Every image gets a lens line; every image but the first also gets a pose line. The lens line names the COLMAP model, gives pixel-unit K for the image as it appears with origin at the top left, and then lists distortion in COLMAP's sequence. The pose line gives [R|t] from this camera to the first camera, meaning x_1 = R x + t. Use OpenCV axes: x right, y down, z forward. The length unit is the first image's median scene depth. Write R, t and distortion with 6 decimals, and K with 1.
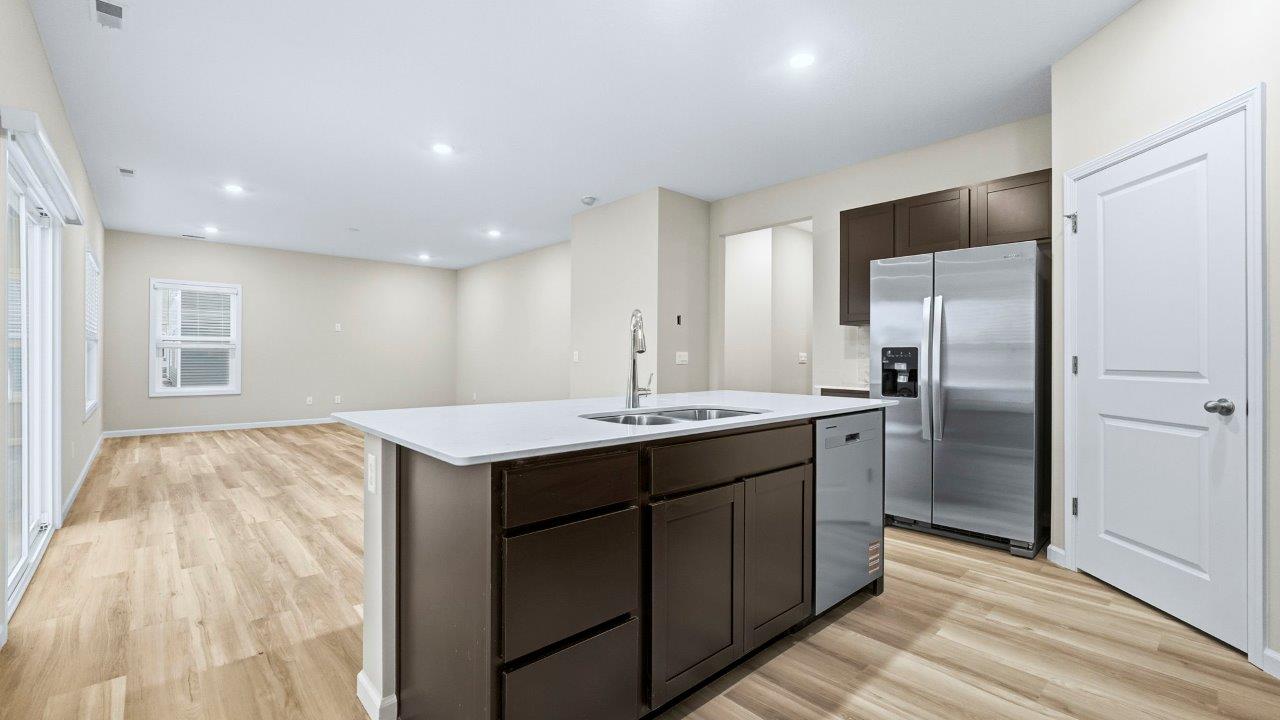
lens RADIAL K [[536.5, 0, 628.2], [0, 536.5, 357.5], [0, 0, 1]] dist [-0.016081, 0.004956]
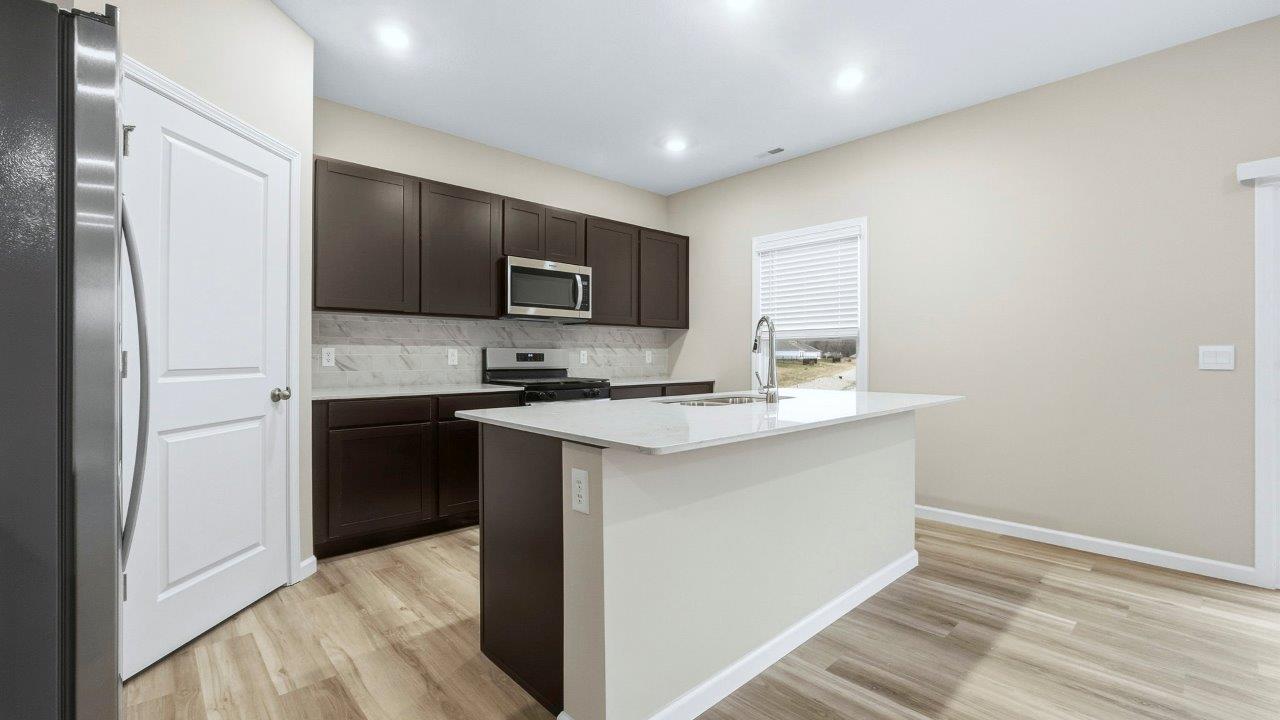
lens RADIAL K [[536.5, 0, 636.5], [0, 536.5, 361.2], [0, 0, 1]] dist [-0.016081, 0.004956]
pose [[-0.999942, -0.007023, -0.008148, 0.256106], [-0.007115, 0.999912, 0.011230, -0.002195], [0.008068, 0.011287, -0.999904, 1.793981]]
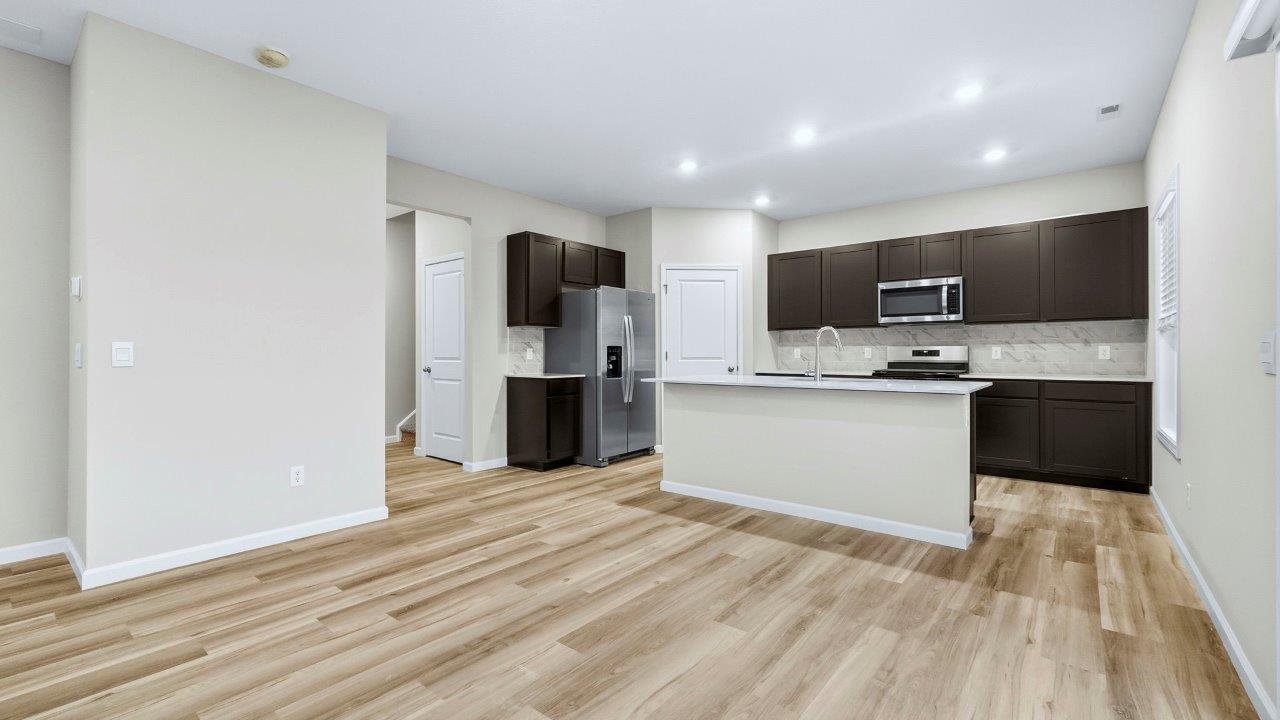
lens RADIAL K [[536.5, 0, 637.2], [0, 536.5, 355.7], [0, 0, 1]] dist [-0.016081, 0.004956]
pose [[-0.143576, -0.010329, 0.989585, -1.402907], [0.003722, 0.999933, 0.010977, -0.010724], [-0.989632, 0.005259, -0.143528, 1.567021]]
